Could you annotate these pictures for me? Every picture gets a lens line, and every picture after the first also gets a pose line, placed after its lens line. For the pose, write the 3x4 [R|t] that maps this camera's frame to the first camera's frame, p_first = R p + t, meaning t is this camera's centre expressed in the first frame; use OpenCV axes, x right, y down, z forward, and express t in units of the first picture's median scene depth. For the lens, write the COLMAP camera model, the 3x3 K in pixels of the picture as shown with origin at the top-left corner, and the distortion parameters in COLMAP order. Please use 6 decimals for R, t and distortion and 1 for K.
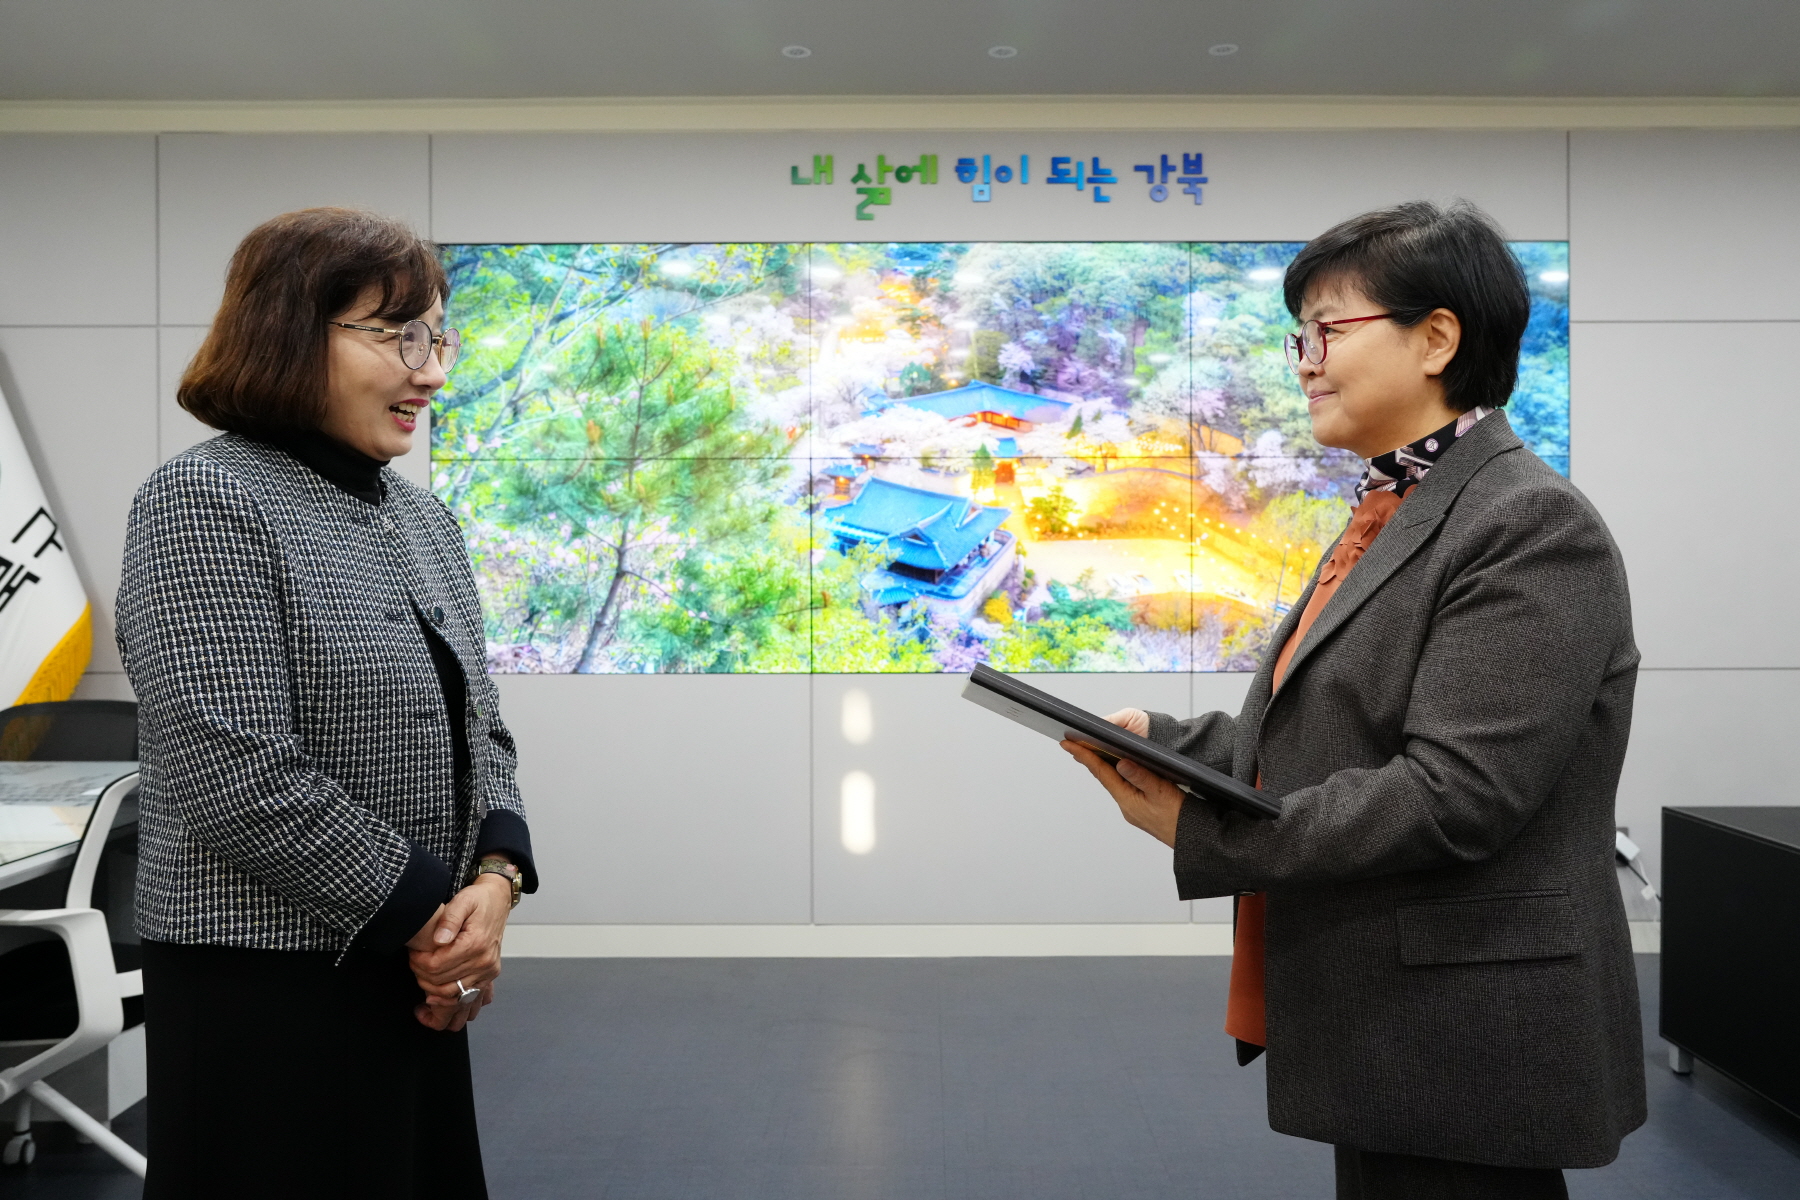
lens RADIAL K [[1296.3, 0, 894.6], [0, 1296.3, 580.2], [0, 0, 1]] dist [-0.027512, 0.025662]
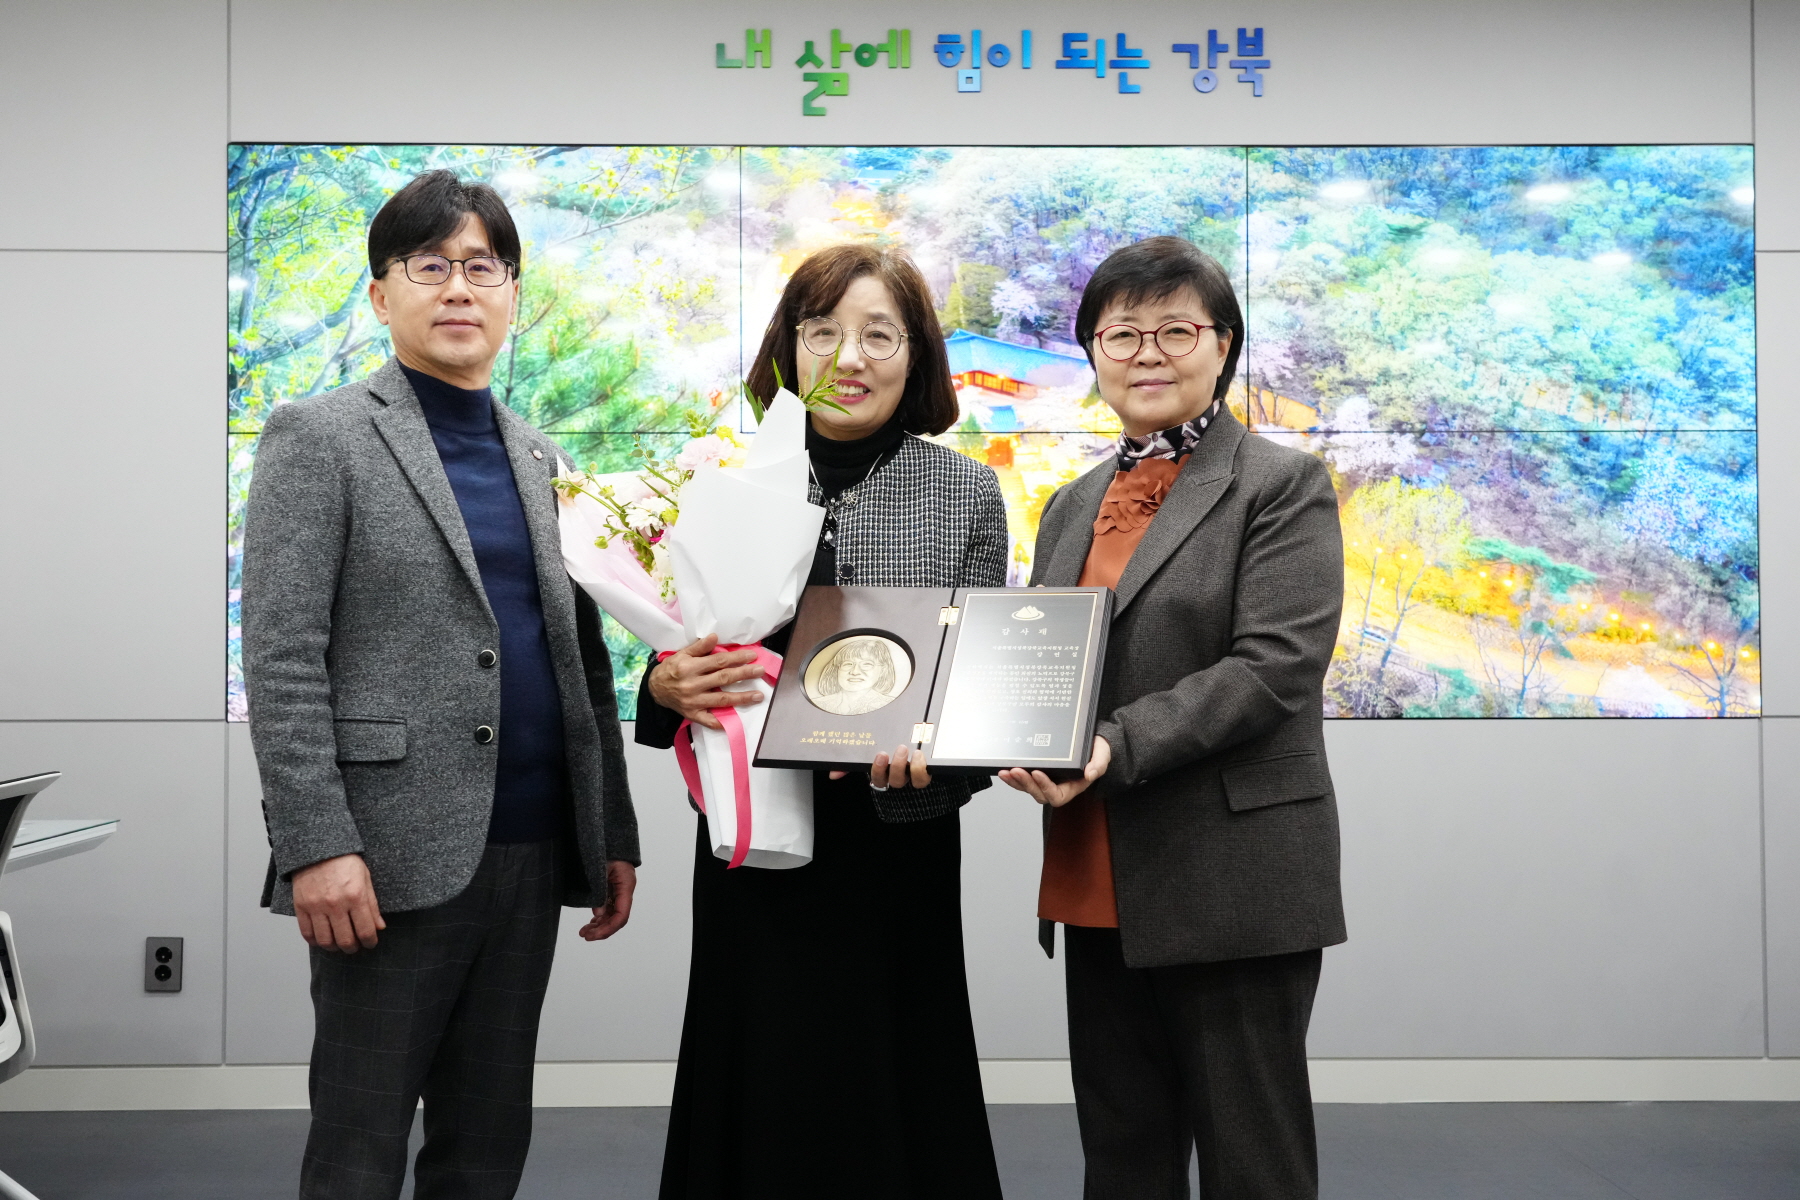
lens RADIAL K [[1925.5, 0, 887.8], [0, 1925.5, 560.5], [0, 0, 1]] dist [0.029430, 0.000000]
pose [[0.999869, 0.001135, 0.016171, 0.001945], [-0.000679, 0.999602, -0.028199, 0.011061], [-0.016197, 0.028185, 0.999472, -0.112281]]
